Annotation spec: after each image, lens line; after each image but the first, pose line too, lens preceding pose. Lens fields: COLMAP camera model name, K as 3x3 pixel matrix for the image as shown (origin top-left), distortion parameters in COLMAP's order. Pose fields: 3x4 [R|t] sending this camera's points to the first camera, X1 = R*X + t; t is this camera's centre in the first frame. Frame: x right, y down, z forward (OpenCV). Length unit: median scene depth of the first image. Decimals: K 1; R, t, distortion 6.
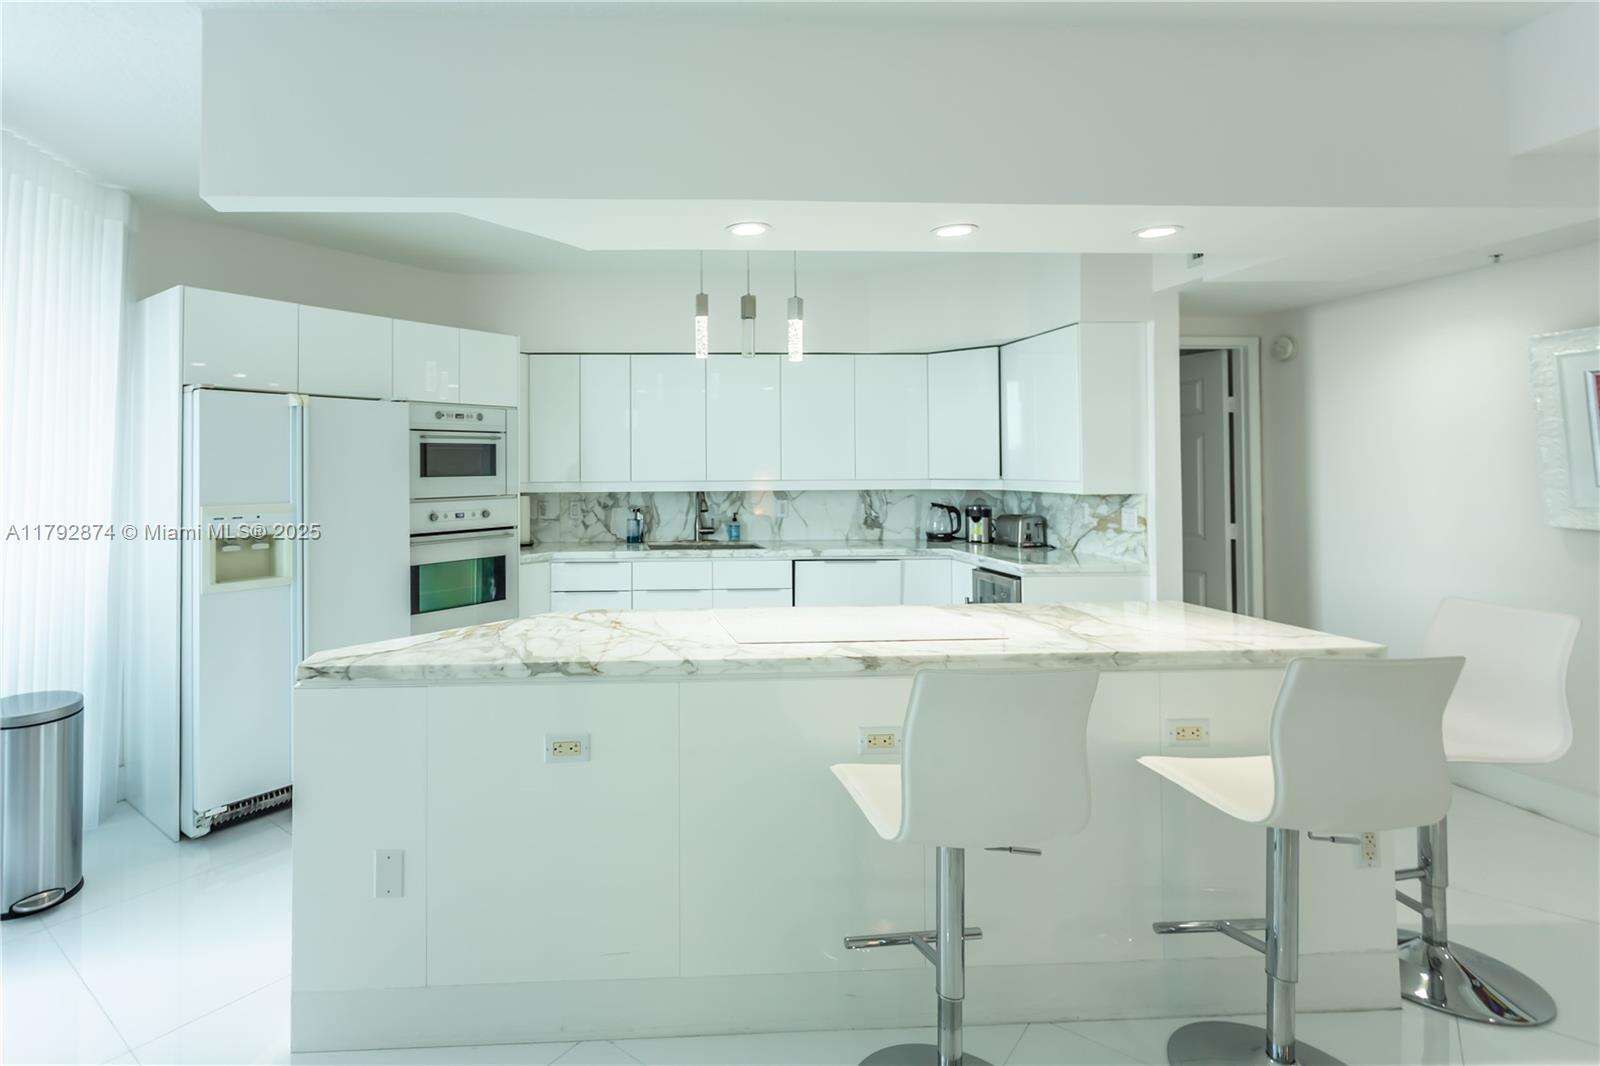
lens RADIAL K [[811.9, 0, 645.5], [0, 811.9, 451.0], [0, 0, 1]] dist [-0.014754, -0.001769]
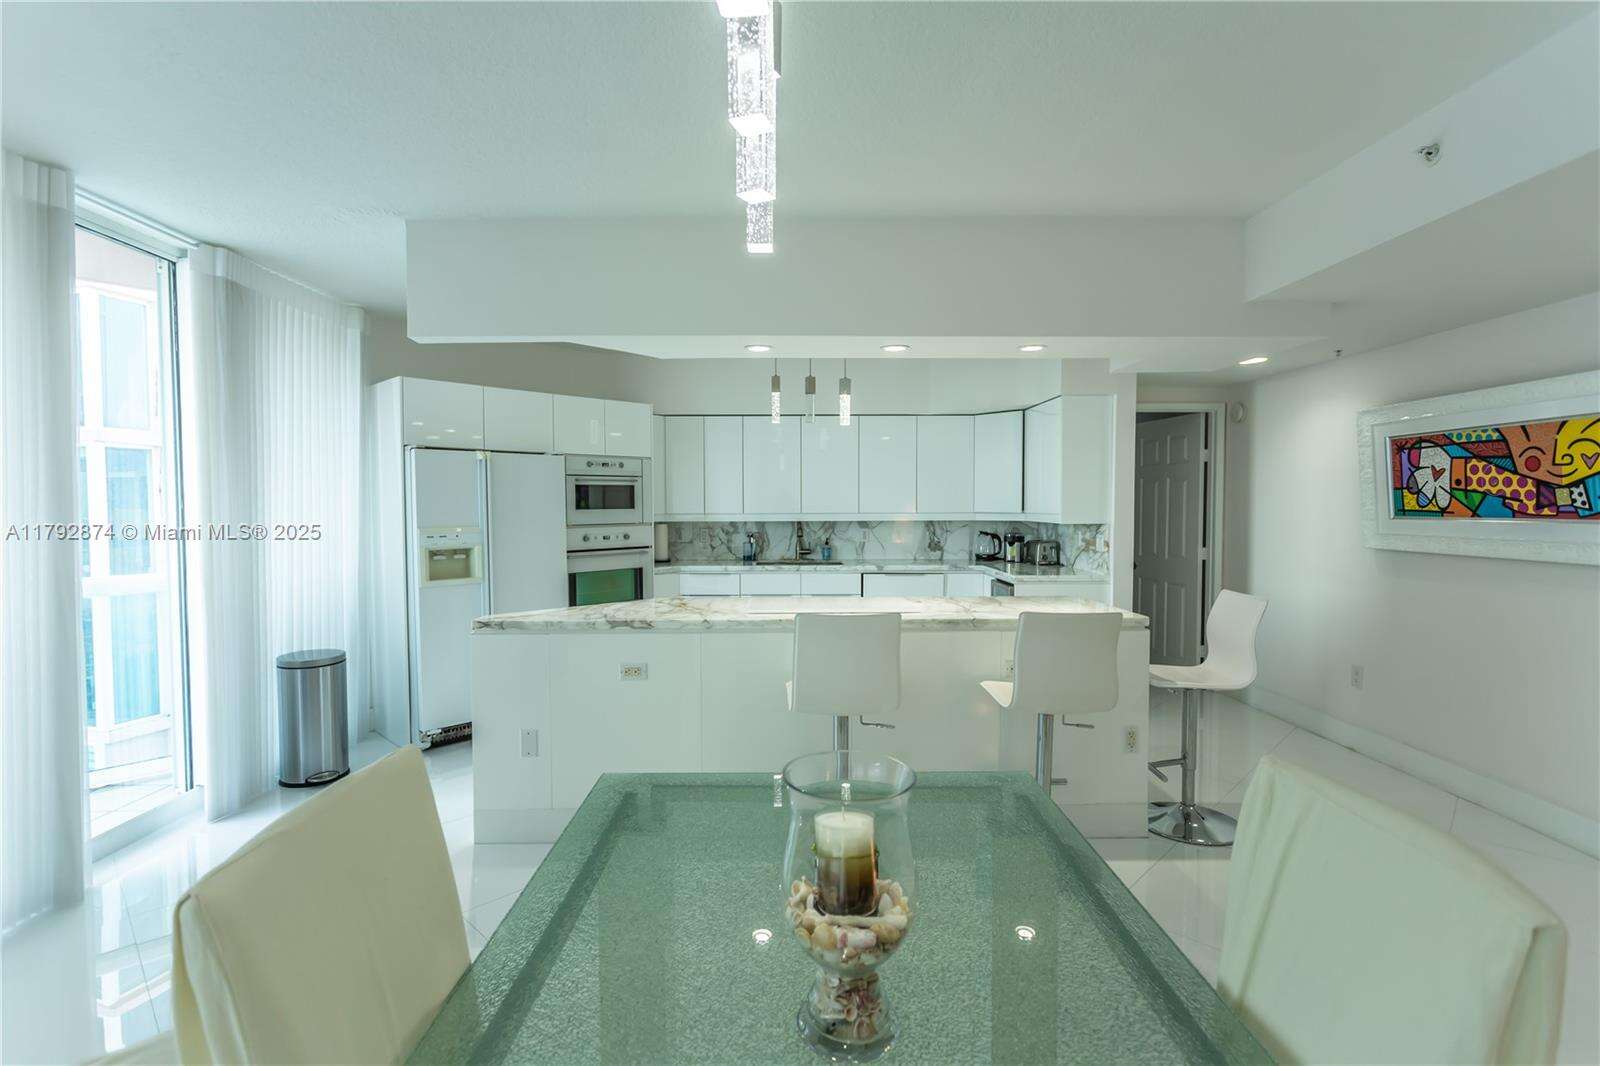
lens RADIAL K [[740.9, 0, 811.7], [0, 740.9, 534.2], [0, 0, 1]] dist [-0.036086, 0.004436]
pose [[0.999717, 0.004126, -0.023436, 0.146418], [-0.002654, 0.998043, 0.062476, -0.004955], [0.023647, -0.062396, 0.997771, -0.233895]]
